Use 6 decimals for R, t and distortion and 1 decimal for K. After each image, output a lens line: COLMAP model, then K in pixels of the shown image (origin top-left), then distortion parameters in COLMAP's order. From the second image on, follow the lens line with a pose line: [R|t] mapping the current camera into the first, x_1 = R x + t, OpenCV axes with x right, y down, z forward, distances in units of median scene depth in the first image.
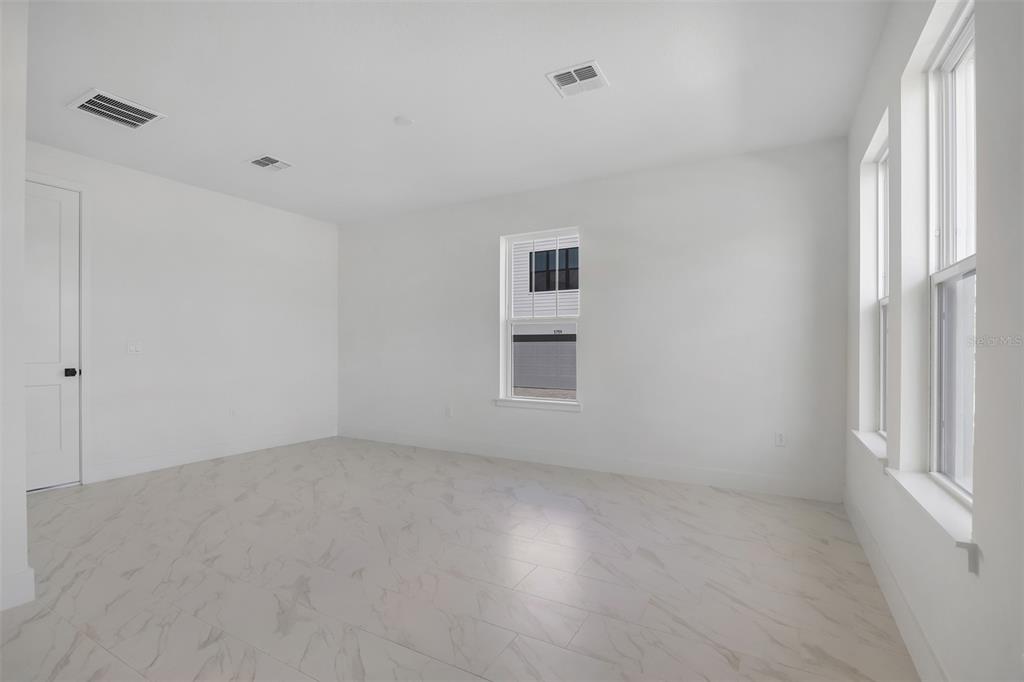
lens RADIAL K [[478.1, 0, 509.5], [0, 478.1, 346.4], [0, 0, 1]] dist [-0.018160, 0.000670]
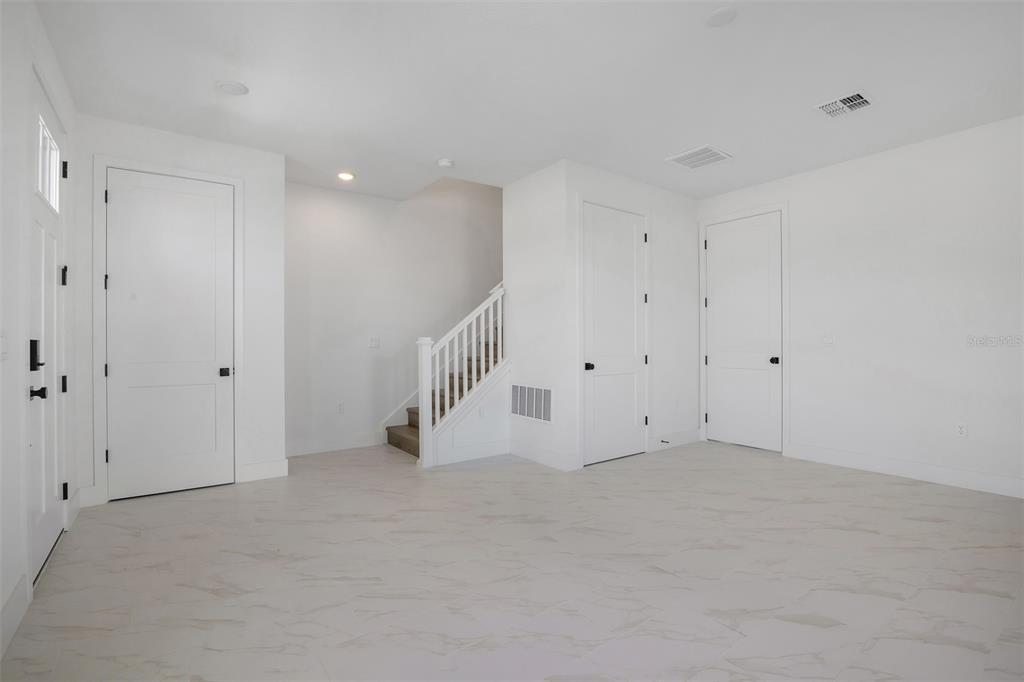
lens RADIAL K [[482.2, 0, 509.6], [0, 482.2, 341.6], [0, 0, 1]] dist [-0.016467, 0.000551]
pose [[-0.437035, -0.001272, -0.899444, 0.572527], [0.009193, 0.999940, -0.005881, 0.007288], [0.899398, -0.010839, -0.436997, 1.076759]]
